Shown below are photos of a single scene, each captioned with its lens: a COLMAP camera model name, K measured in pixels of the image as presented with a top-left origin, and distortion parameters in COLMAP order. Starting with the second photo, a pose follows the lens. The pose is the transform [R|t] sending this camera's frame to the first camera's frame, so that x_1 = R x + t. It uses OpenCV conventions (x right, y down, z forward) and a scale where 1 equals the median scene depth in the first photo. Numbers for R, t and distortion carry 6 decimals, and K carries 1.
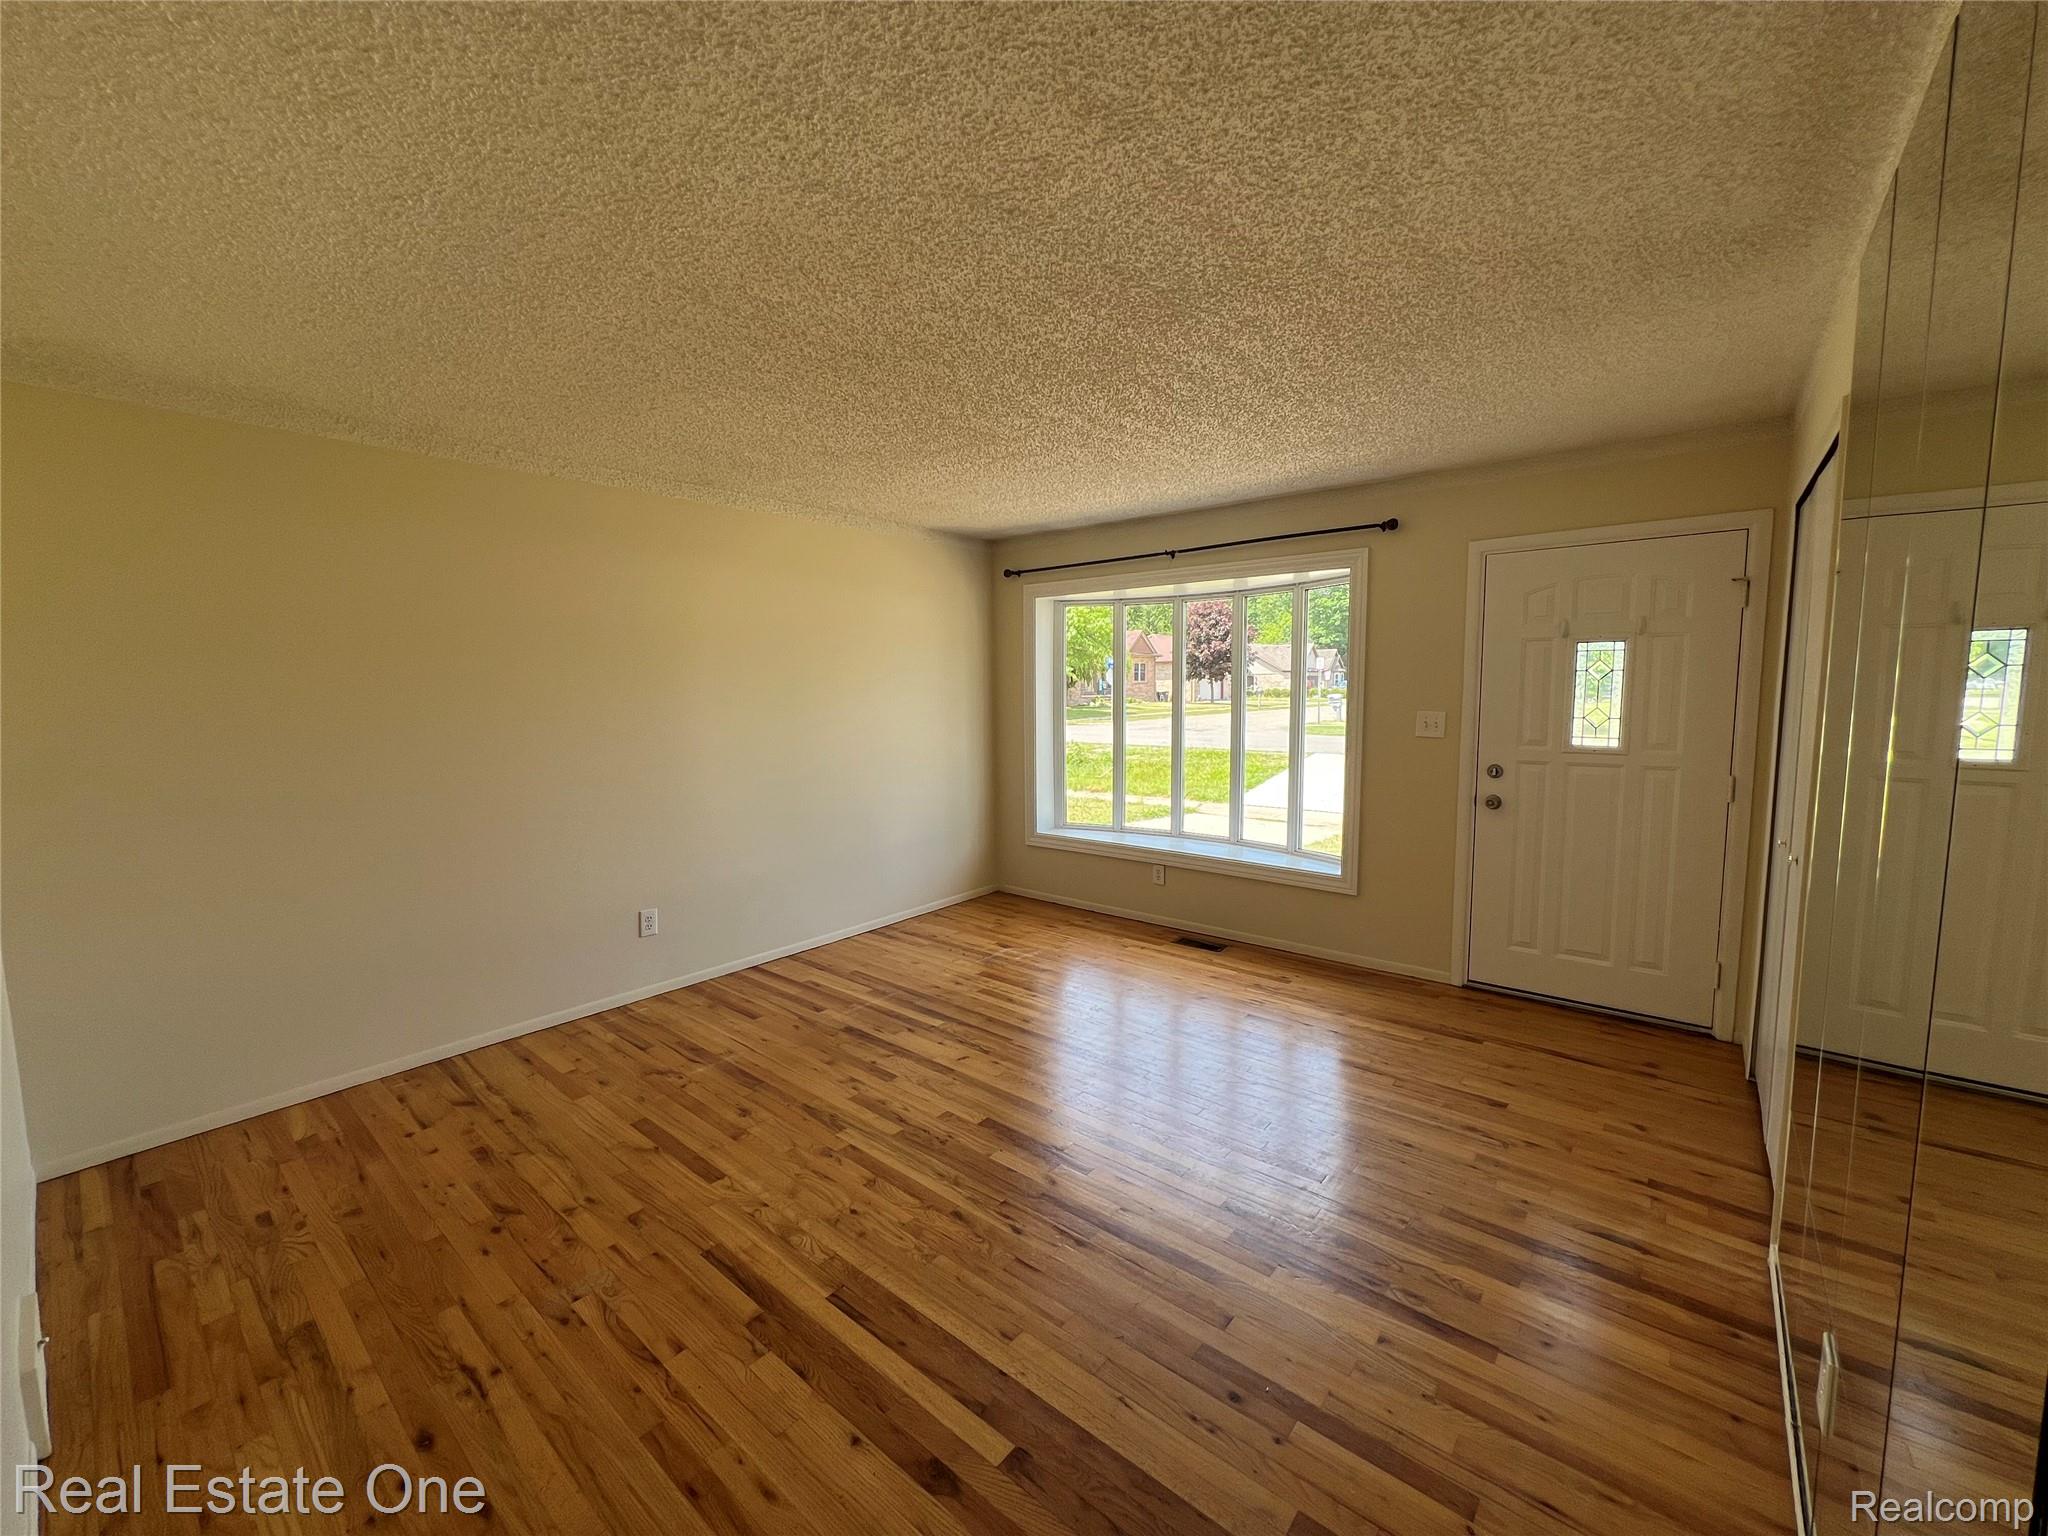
lens RADIAL K [[816.7, 0, 1020.3], [0, 816.7, 764.5], [0, 0, 1]] dist [-0.004555, 0.001022]
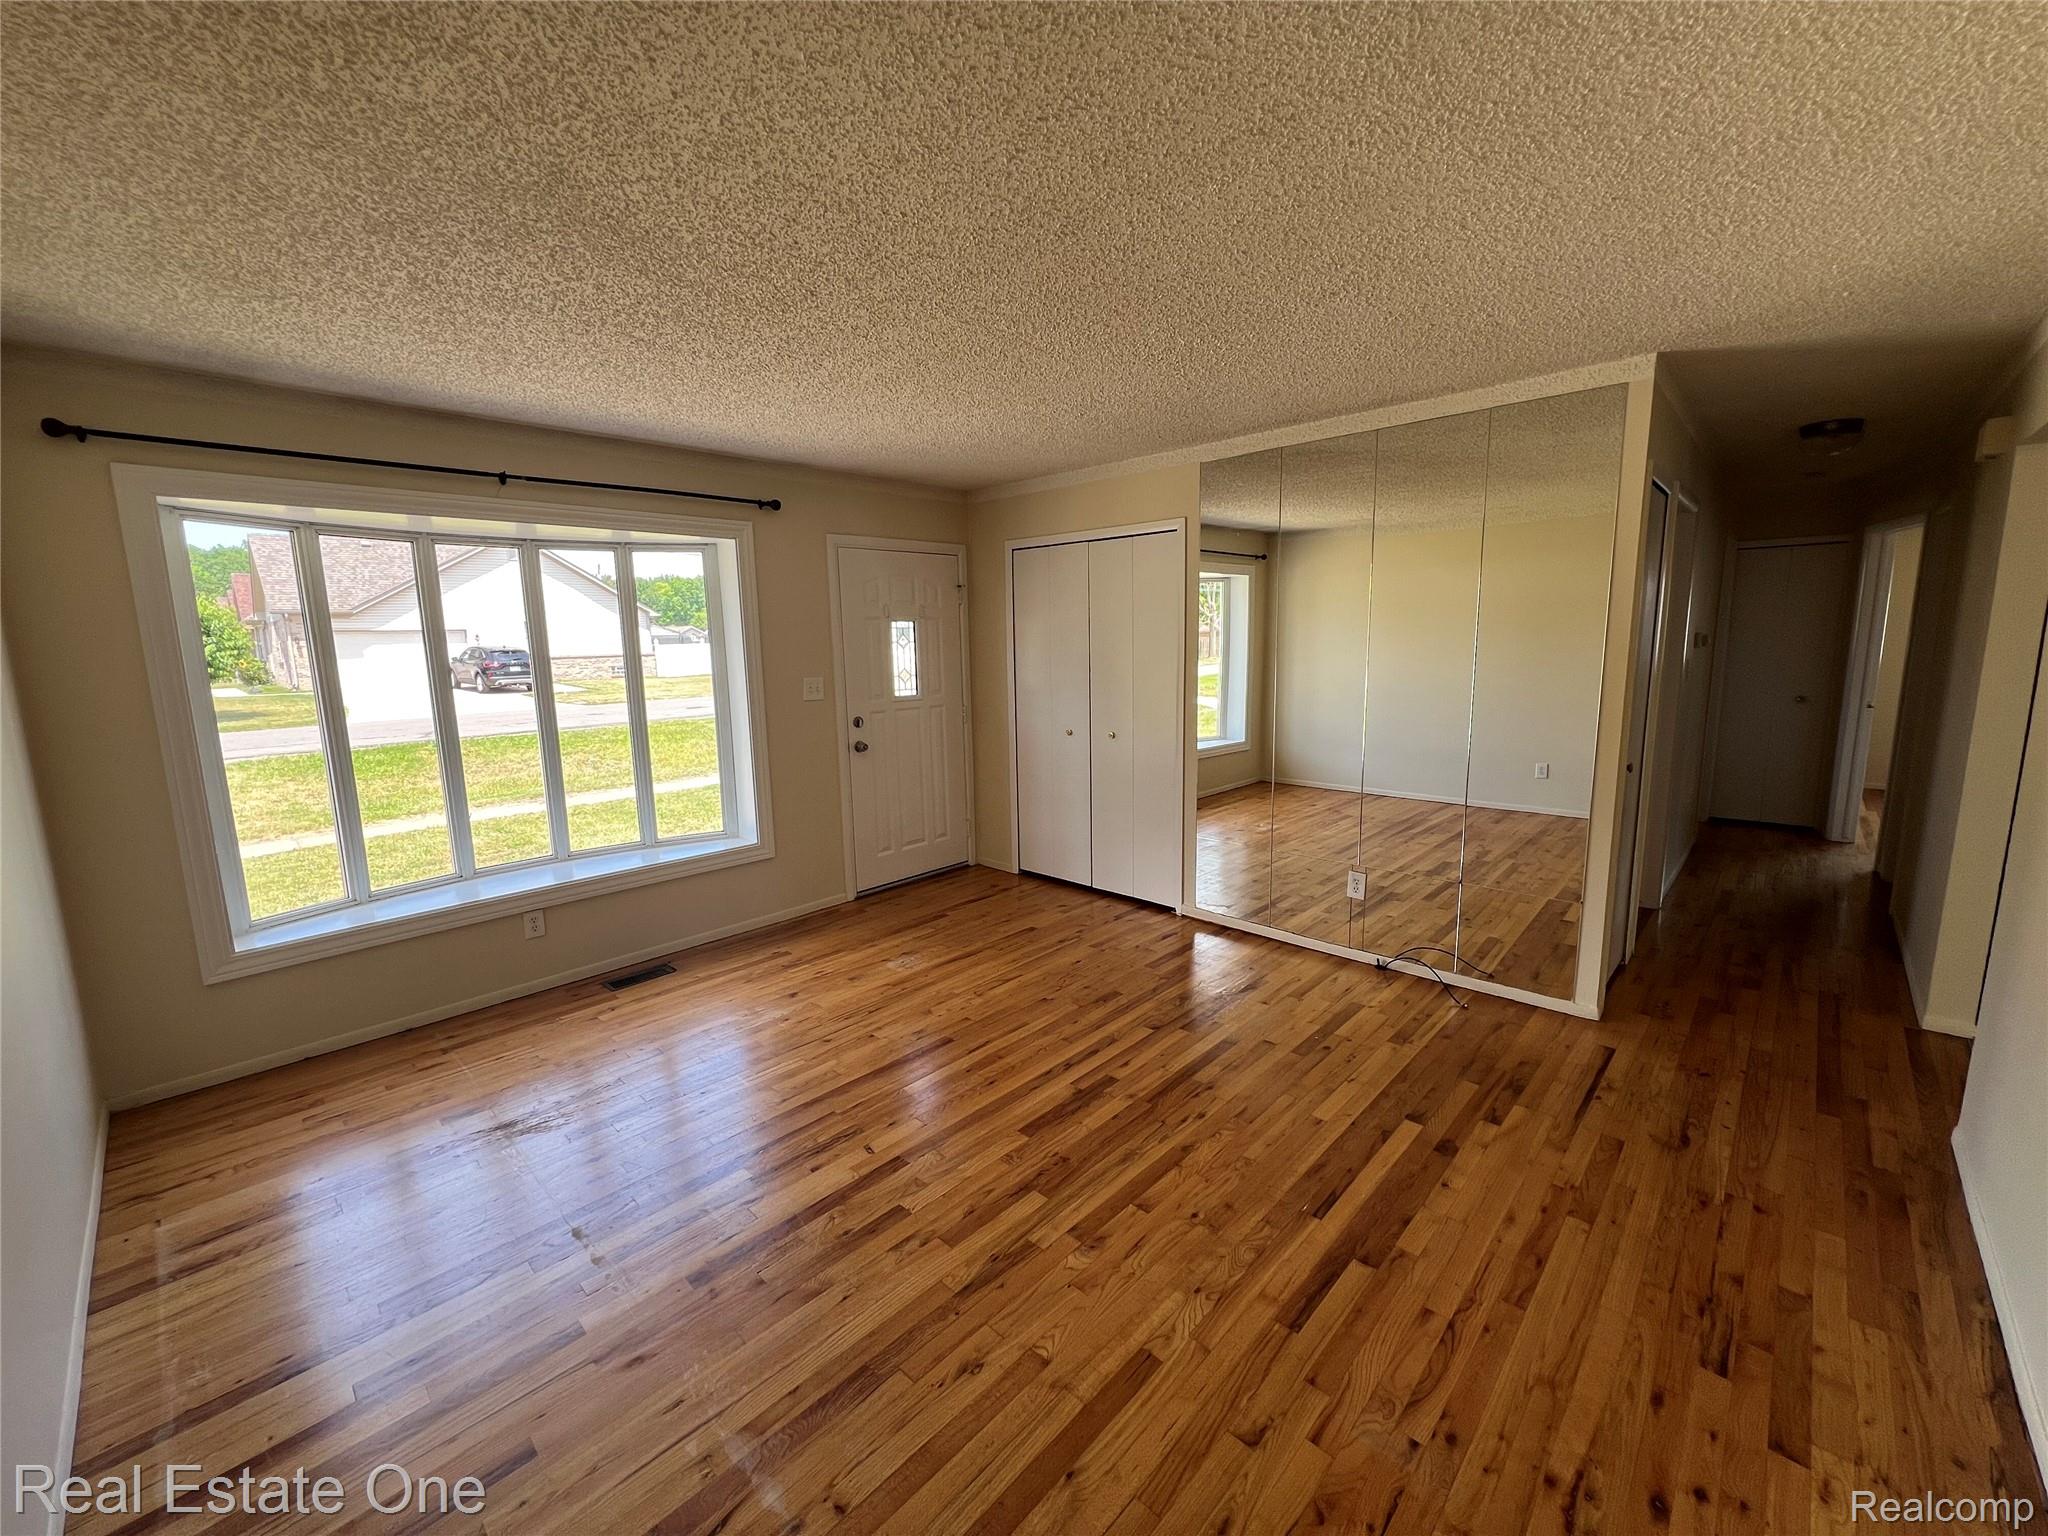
lens RADIAL K [[816.7, 0, 1018.0], [0, 816.7, 768.0], [0, 0, 1]] dist [-0.004555, 0.001022]
pose [[0.070877, -0.150107, 0.986126, -0.698617], [0.118384, 0.982891, 0.141106, -0.075659], [-0.990435, 0.106741, 0.087434, 0.695980]]
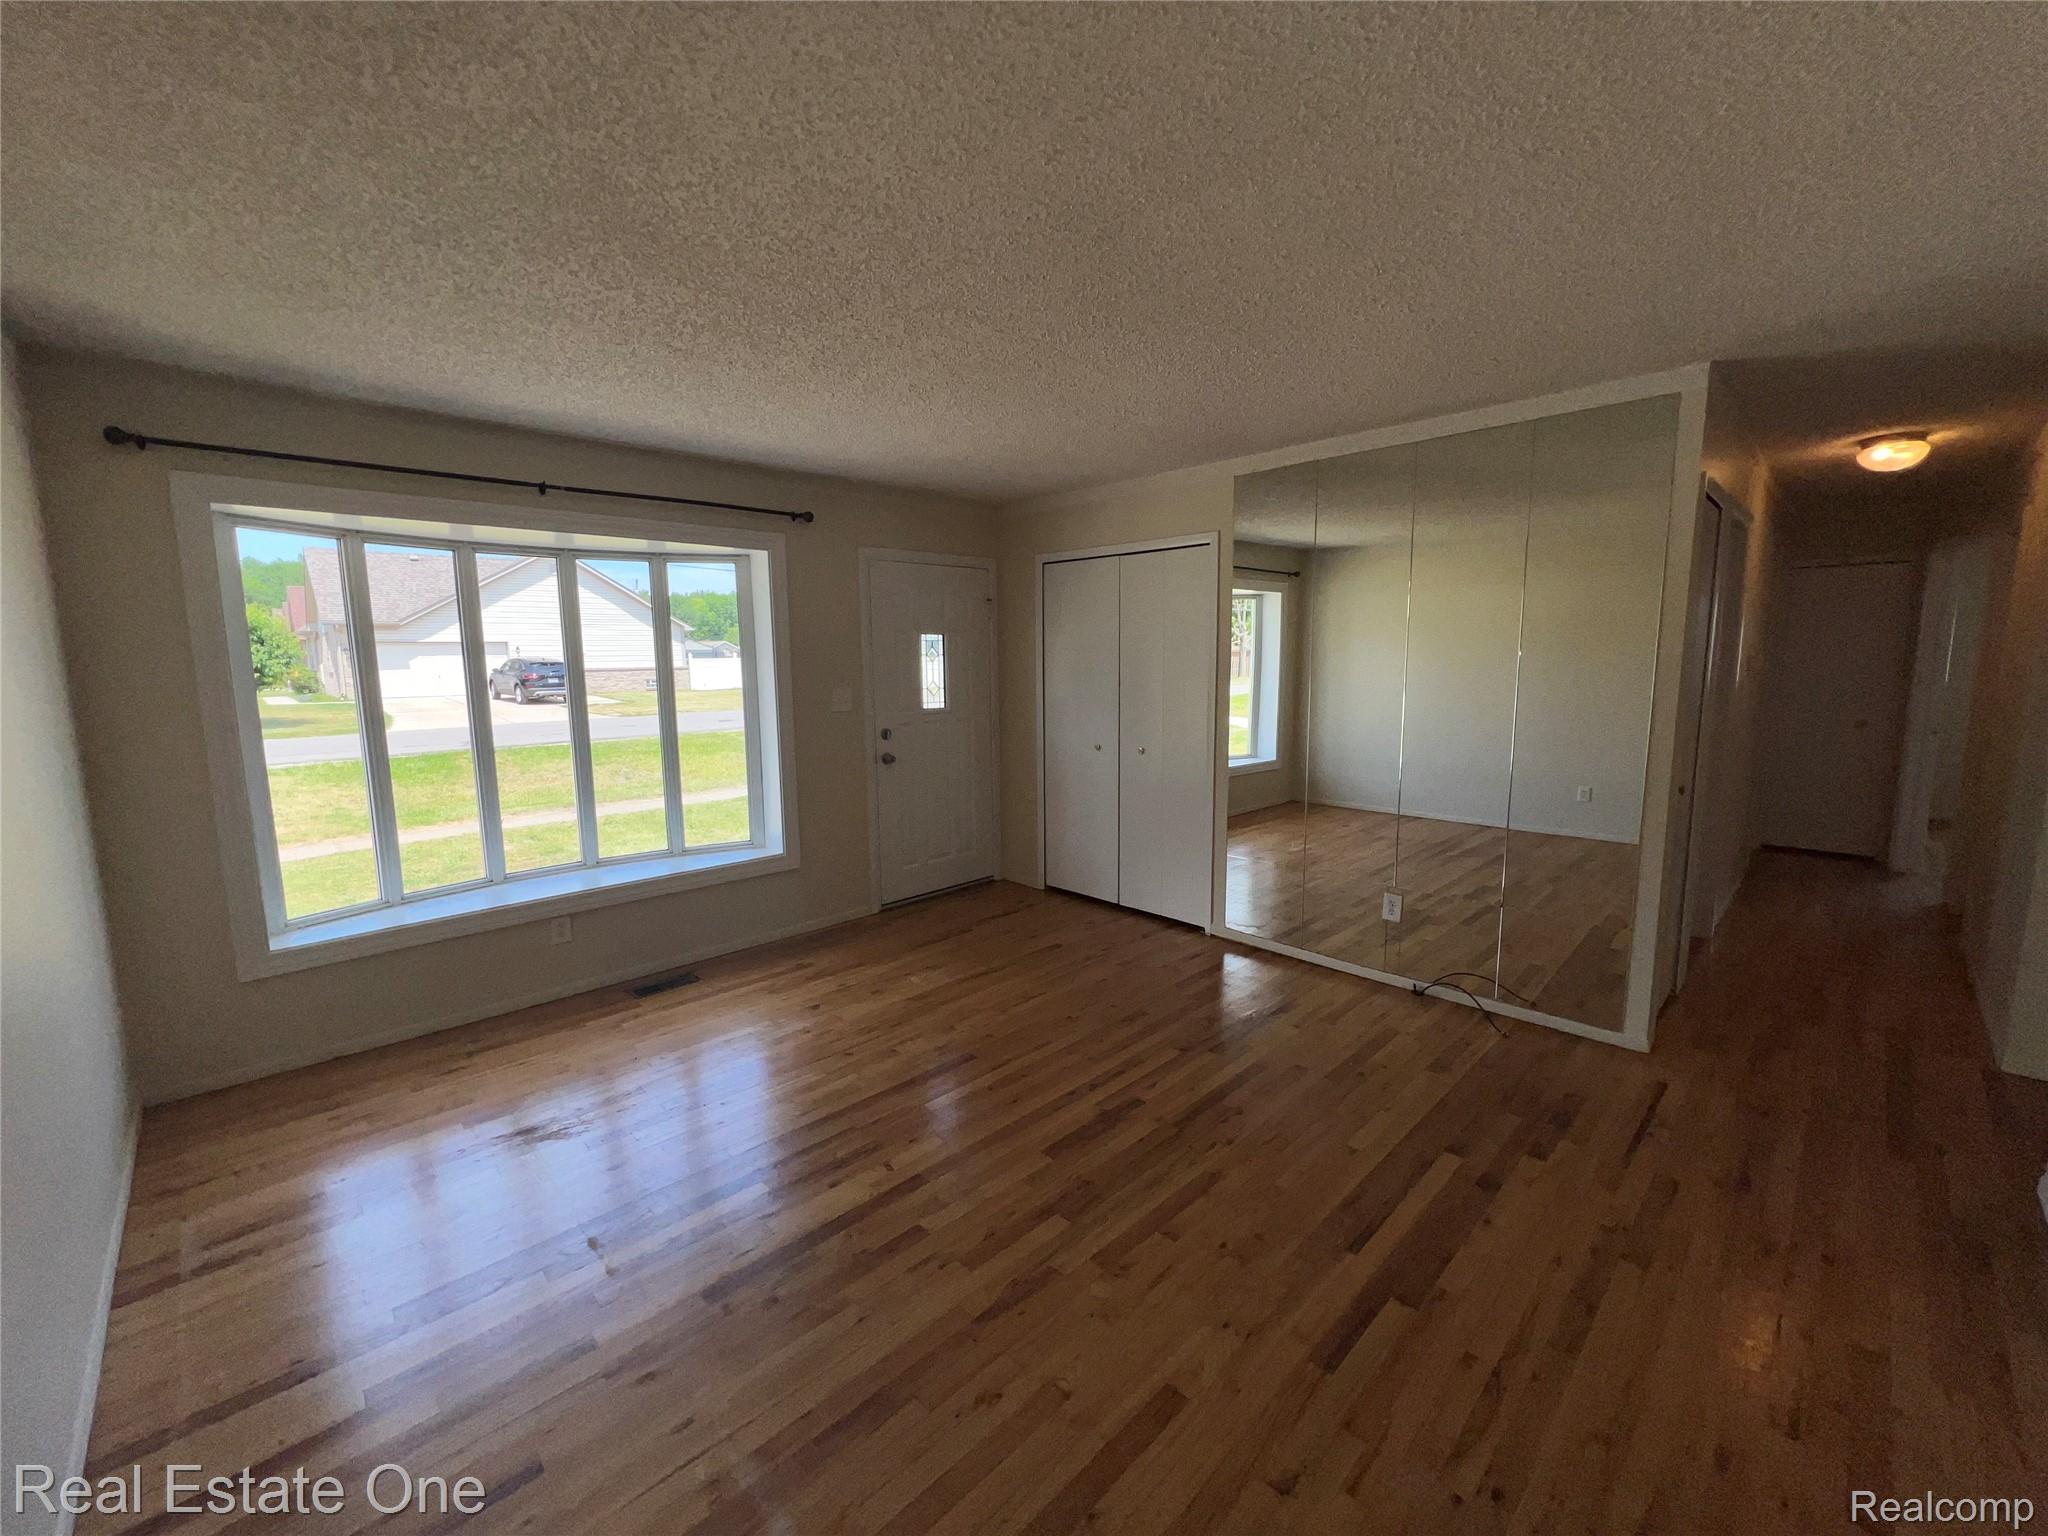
lens RADIAL K [[816.7, 0, 1018.2], [0, 816.7, 768.4], [0, 0, 1]] dist [-0.004555, 0.001022]
pose [[0.105169, -0.127837, 0.986203, -0.688628], [0.107942, 0.987311, 0.116470, -0.068694], [-0.988579, 0.094204, 0.117634, 0.698742]]
